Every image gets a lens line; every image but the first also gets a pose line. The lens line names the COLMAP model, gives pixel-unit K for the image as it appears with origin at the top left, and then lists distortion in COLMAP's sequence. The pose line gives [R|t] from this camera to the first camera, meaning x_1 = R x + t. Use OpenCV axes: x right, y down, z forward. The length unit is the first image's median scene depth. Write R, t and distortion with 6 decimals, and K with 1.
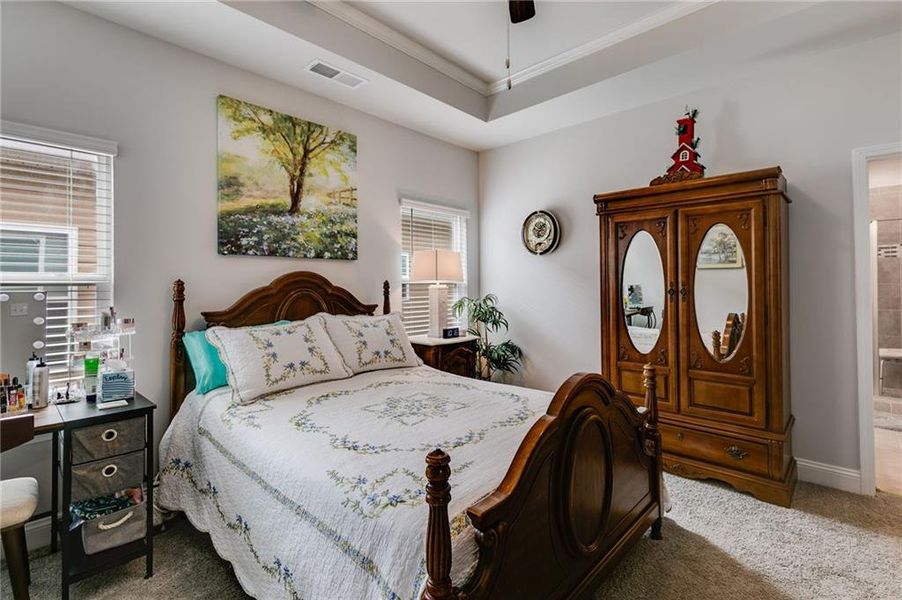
lens RADIAL K [[415.5, 0, 459.0], [0, 415.5, 279.8], [0, 0, 1]] dist [0.004112, 0.000756]
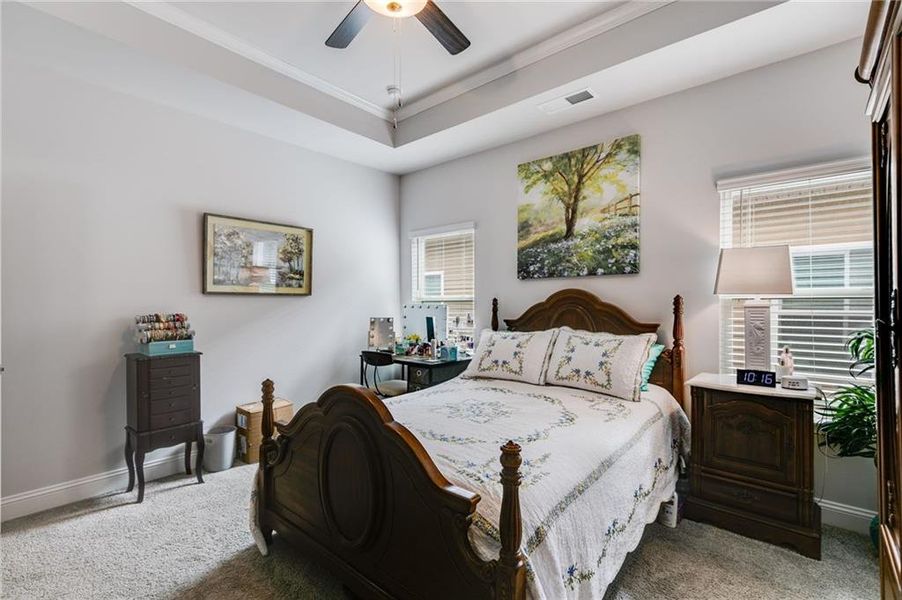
lens RADIAL K [[415.5, 0, 451.1], [0, 415.5, 302.8], [0, 0, 1]] dist [0.004112, 0.000756]
pose [[0.025958, 0.003672, -0.999656, 0.716545], [0.014291, 0.999890, 0.004044, 0.007729], [0.999561, -0.014391, 0.025902, 0.640219]]
